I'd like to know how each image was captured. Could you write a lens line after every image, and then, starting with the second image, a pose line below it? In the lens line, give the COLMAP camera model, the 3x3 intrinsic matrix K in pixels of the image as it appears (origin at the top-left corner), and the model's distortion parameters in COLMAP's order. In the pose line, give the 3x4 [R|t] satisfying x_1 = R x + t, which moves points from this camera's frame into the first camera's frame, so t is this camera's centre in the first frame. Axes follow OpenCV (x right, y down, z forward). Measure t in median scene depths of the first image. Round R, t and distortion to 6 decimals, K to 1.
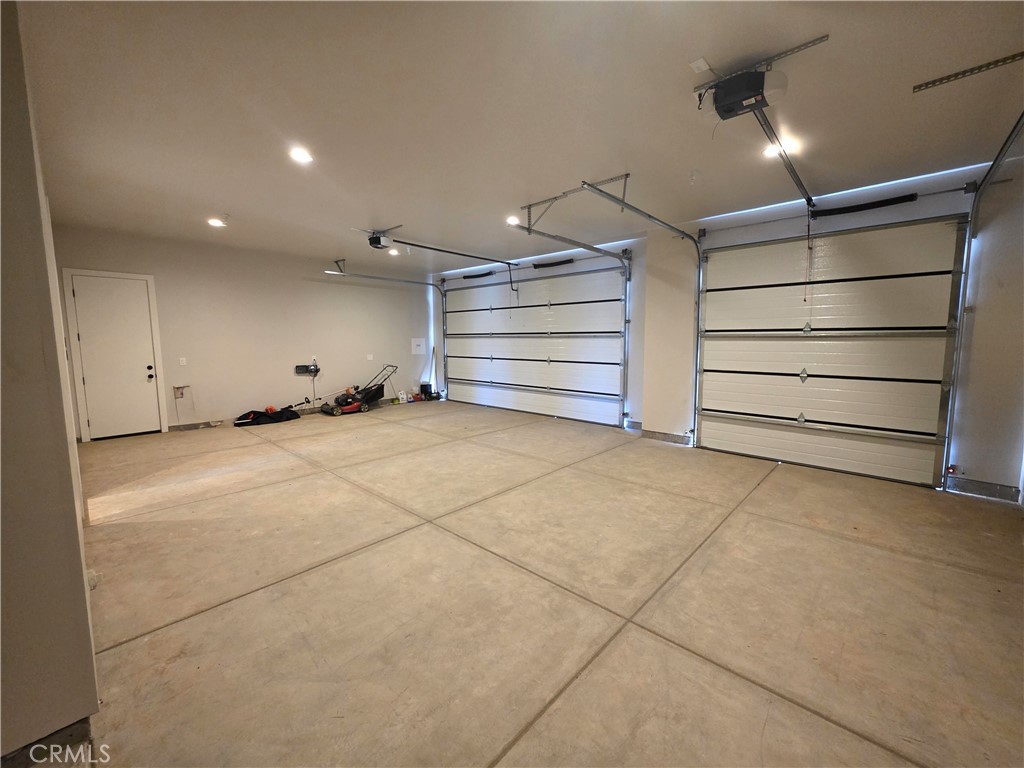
lens RADIAL K [[406.9, 0, 513.3], [0, 406.9, 380.8], [0, 0, 1]] dist [-0.000334, 0.000656]
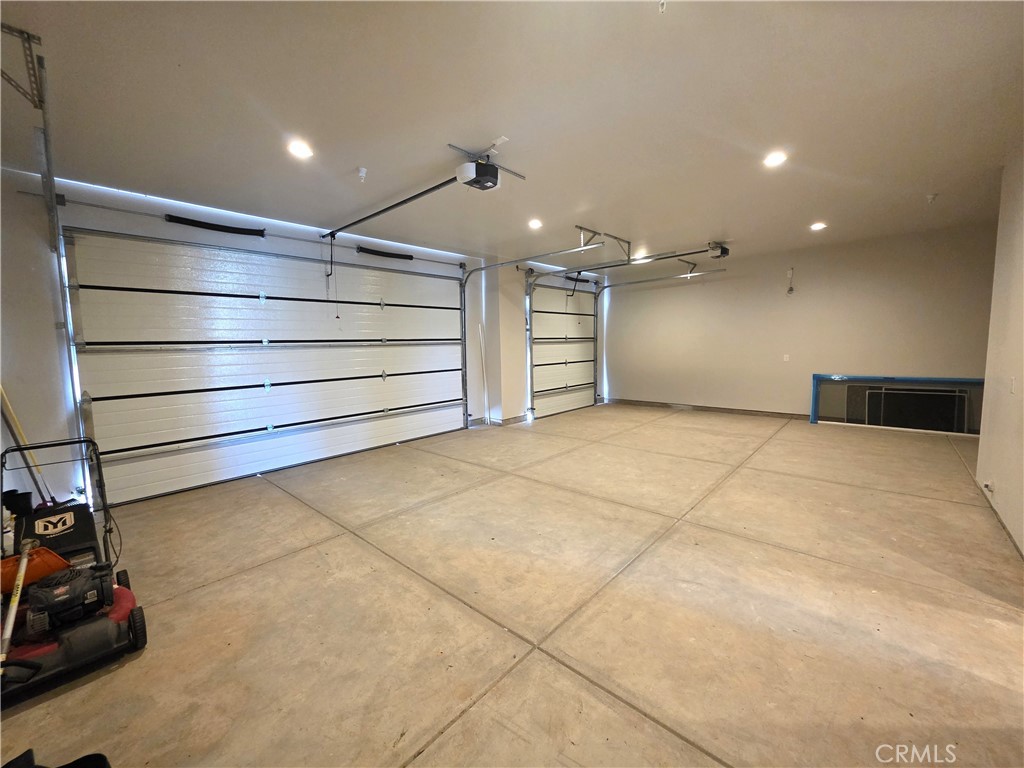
lens RADIAL K [[406.9, 0, 512.4], [0, 406.9, 380.7], [0, 0, 1]] dist [-0.000334, 0.000656]
pose [[0.002367, -0.091027, 0.995846, -1.151159], [0.124360, 0.988144, 0.090027, -0.131424], [-0.992234, 0.123631, 0.013659, 1.237484]]
